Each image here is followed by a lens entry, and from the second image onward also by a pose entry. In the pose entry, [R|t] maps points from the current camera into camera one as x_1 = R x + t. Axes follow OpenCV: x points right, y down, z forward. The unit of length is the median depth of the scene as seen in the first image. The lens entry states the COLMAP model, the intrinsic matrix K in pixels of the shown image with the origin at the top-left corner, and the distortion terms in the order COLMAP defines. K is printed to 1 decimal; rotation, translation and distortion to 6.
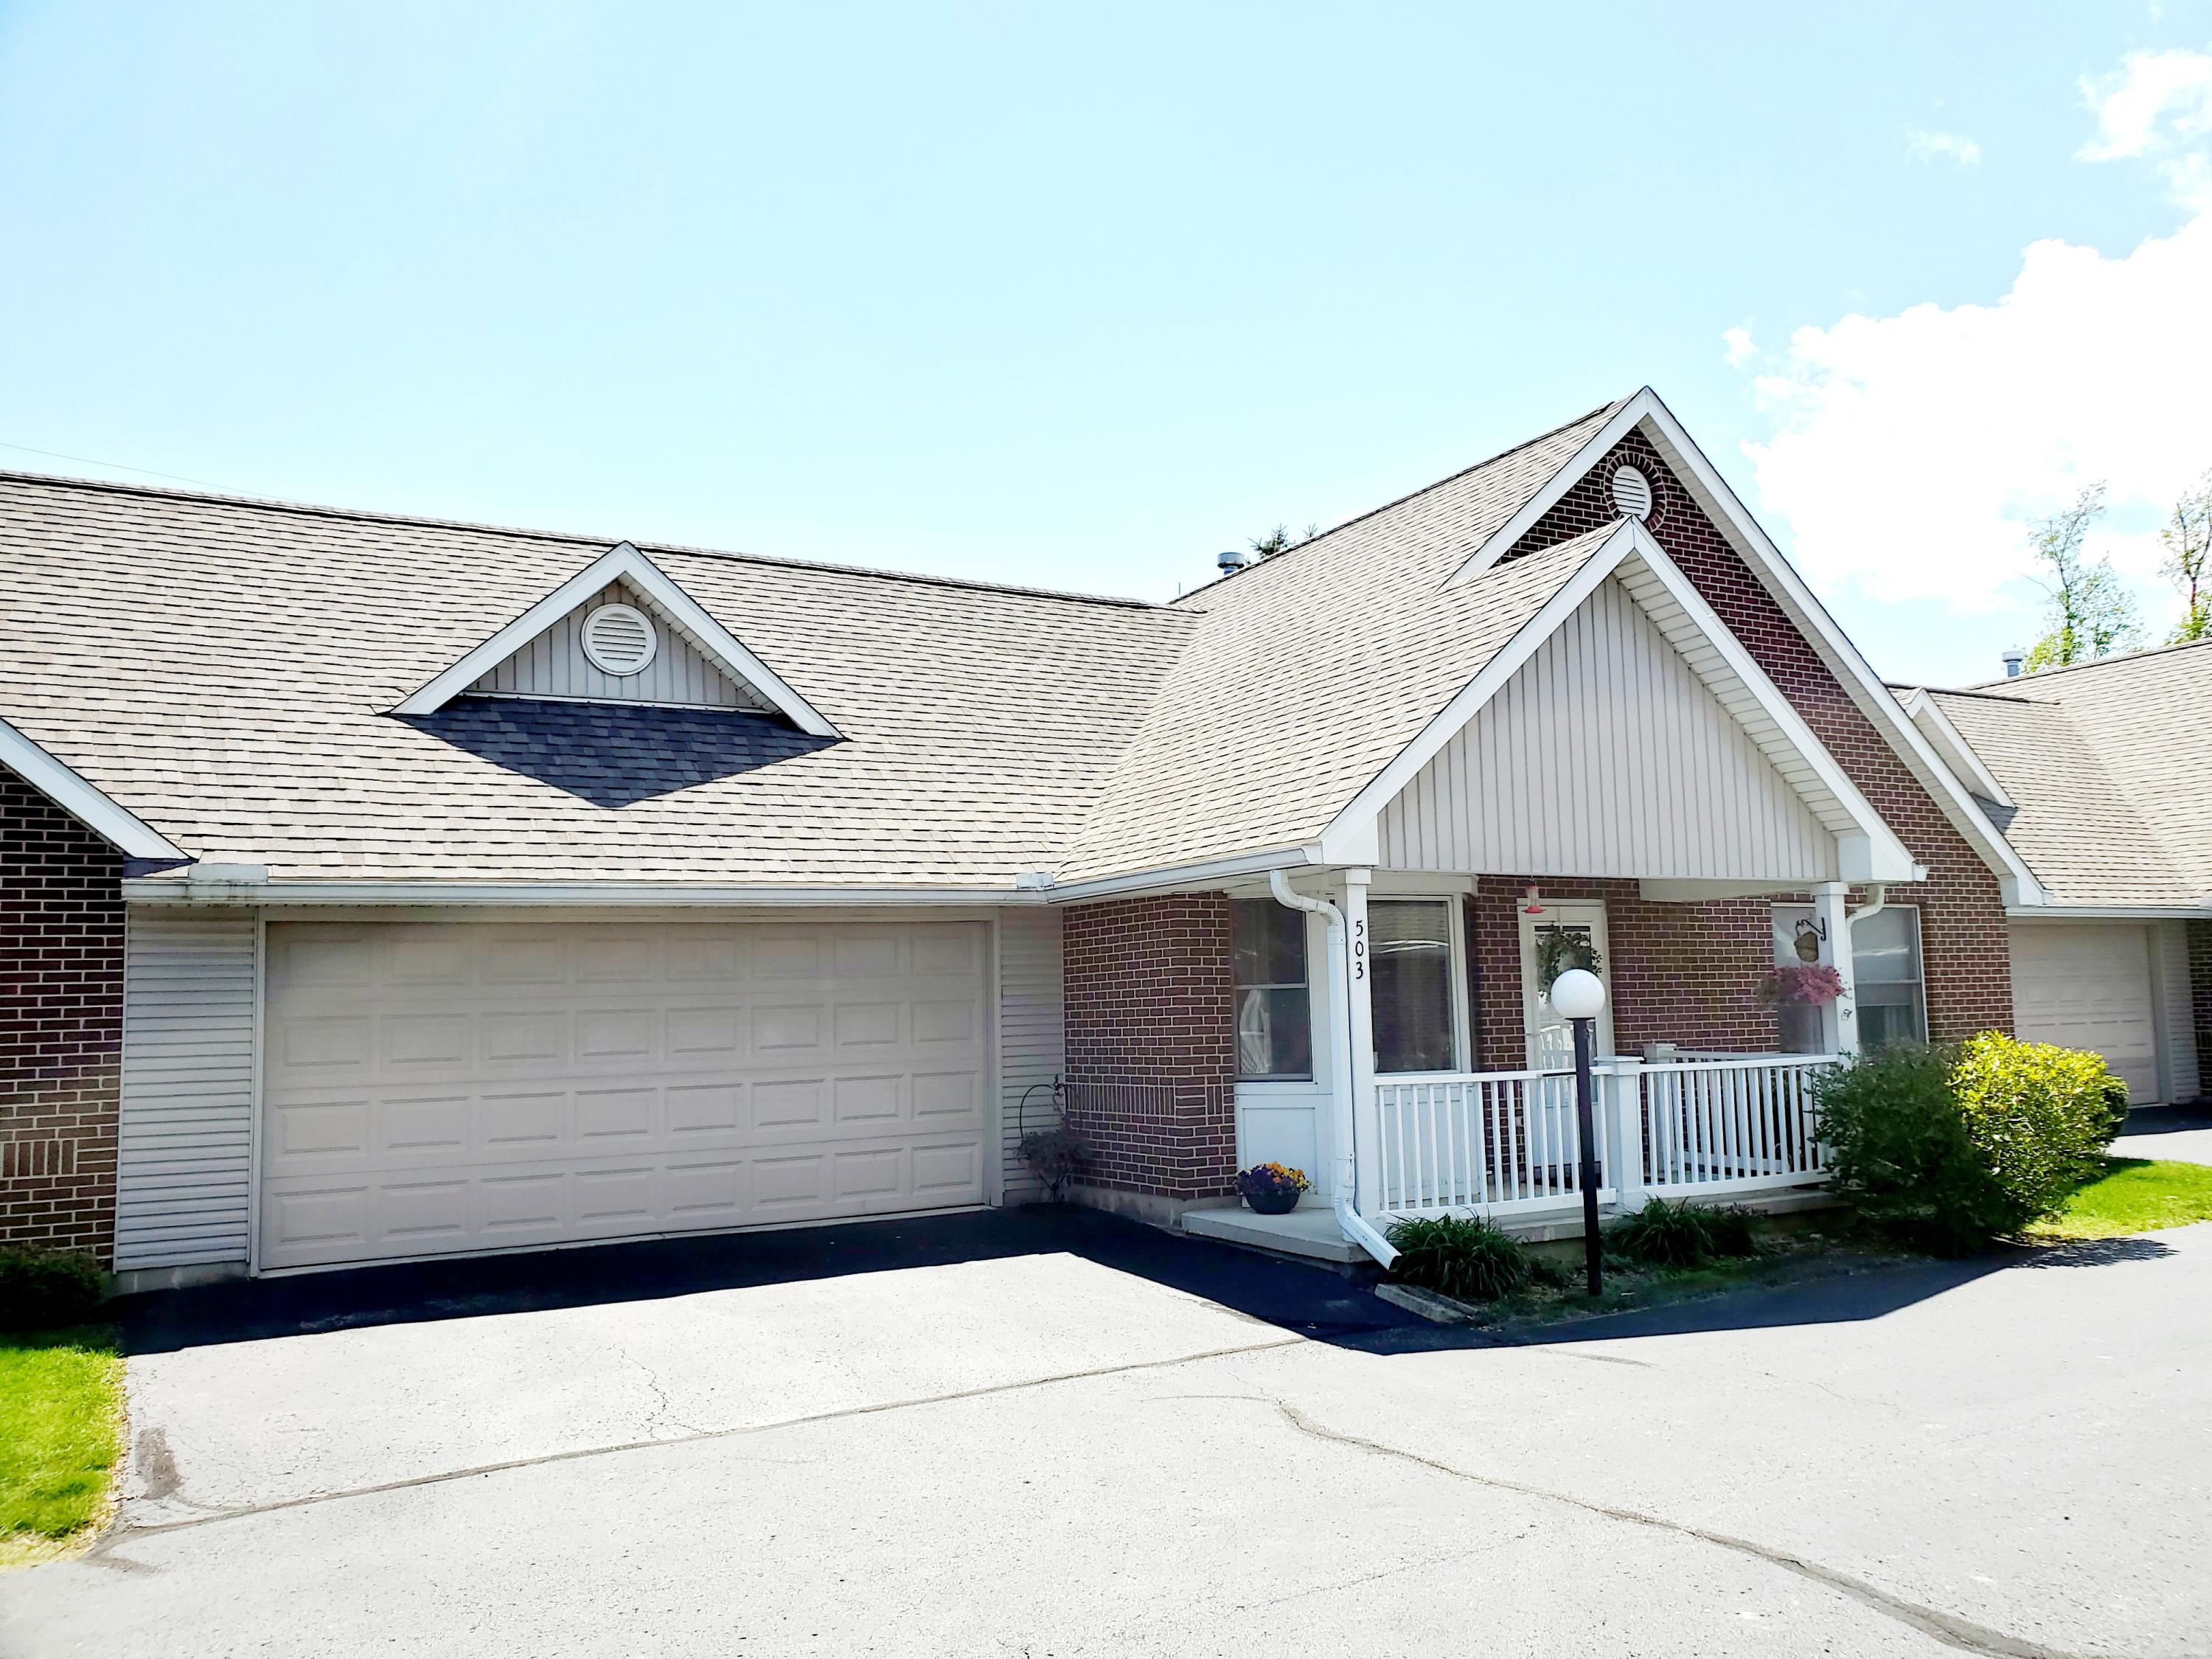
lens RADIAL K [[1751.8, 0, 1108.5], [0, 1751.8, 828.4], [0, 0, 1]] dist [0.030224, -0.011332]
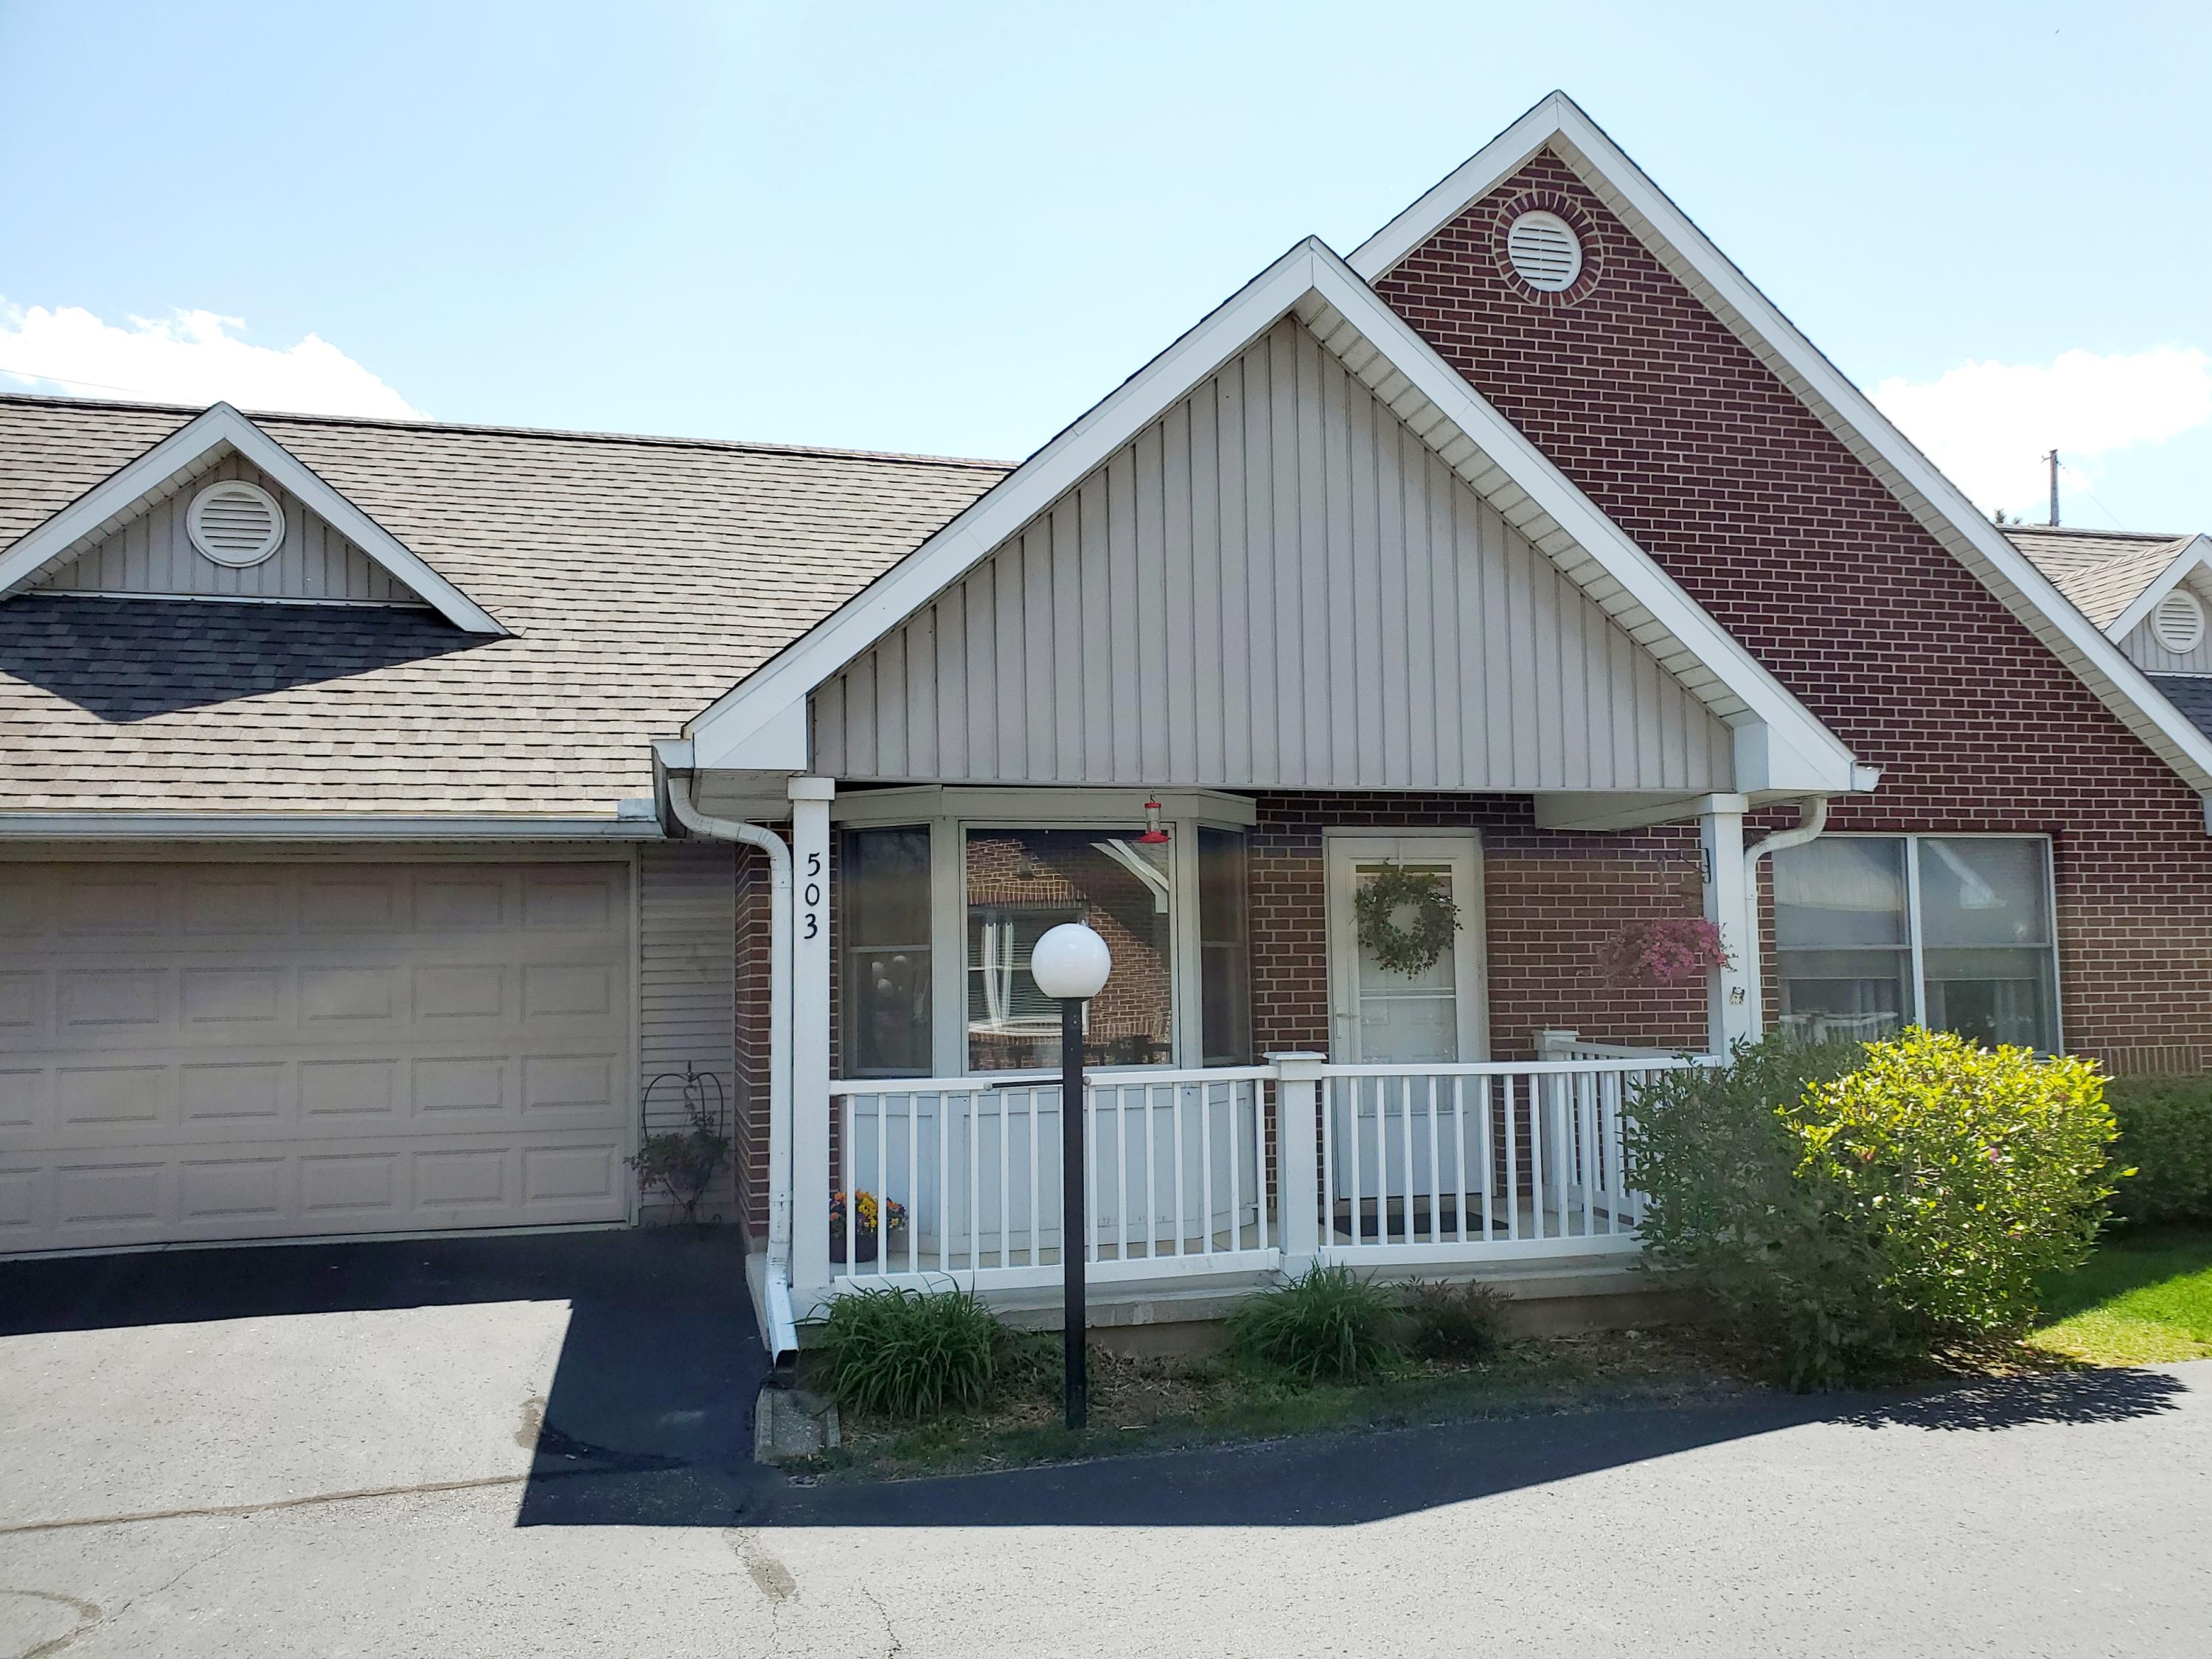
lens RADIAL K [[1848.1, 0, 1105.9], [0, 1848.1, 830.7], [0, 0, 1]] dist [-0.007592, 0.000685]
pose [[0.968383, -0.008633, -0.249319, 0.341437], [0.015848, 0.999511, 0.026947, 0.020765], [0.248965, -0.030047, 0.968046, 0.259551]]
